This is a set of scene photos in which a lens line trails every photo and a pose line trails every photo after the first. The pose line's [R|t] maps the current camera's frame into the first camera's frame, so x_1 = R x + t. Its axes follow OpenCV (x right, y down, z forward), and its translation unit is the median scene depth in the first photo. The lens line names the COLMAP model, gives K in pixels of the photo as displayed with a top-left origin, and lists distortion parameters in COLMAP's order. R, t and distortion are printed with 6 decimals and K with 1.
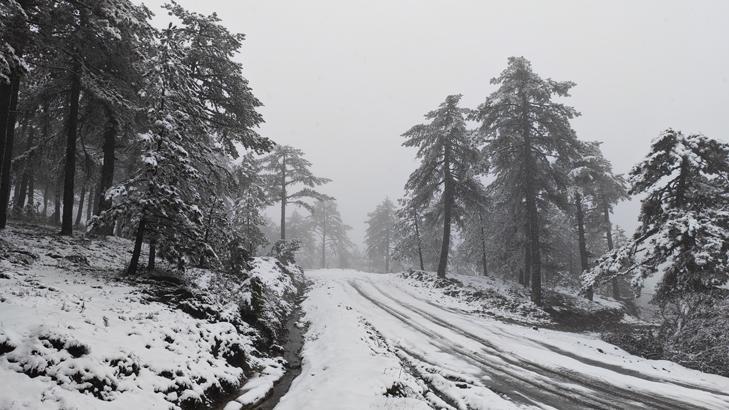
lens RADIAL K [[485.1, 0, 364.5], [0, 485.1, 205.0], [0, 0, 1]] dist [0.056804, -0.053837]
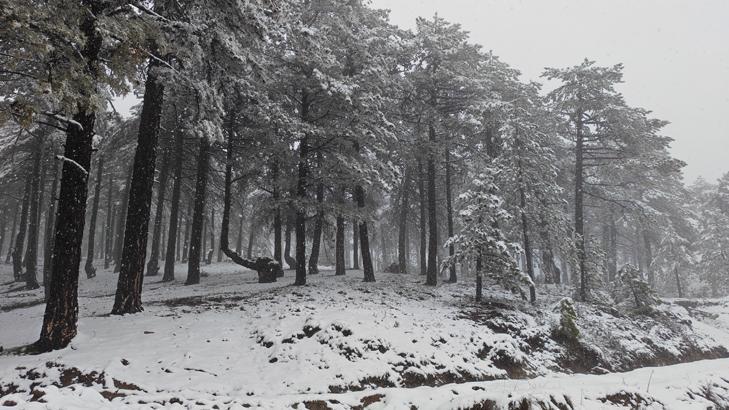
lens RADIAL K [[485.1, 0, 364.5], [0, 485.1, 205.0], [0, 0, 1]] dist [0.056804, -0.053837]
pose [[0.545947, -0.228510, -0.806055, 0.602797], [0.132310, 0.973529, -0.186373, 0.124306], [0.827306, -0.004899, 0.561729, 0.070163]]
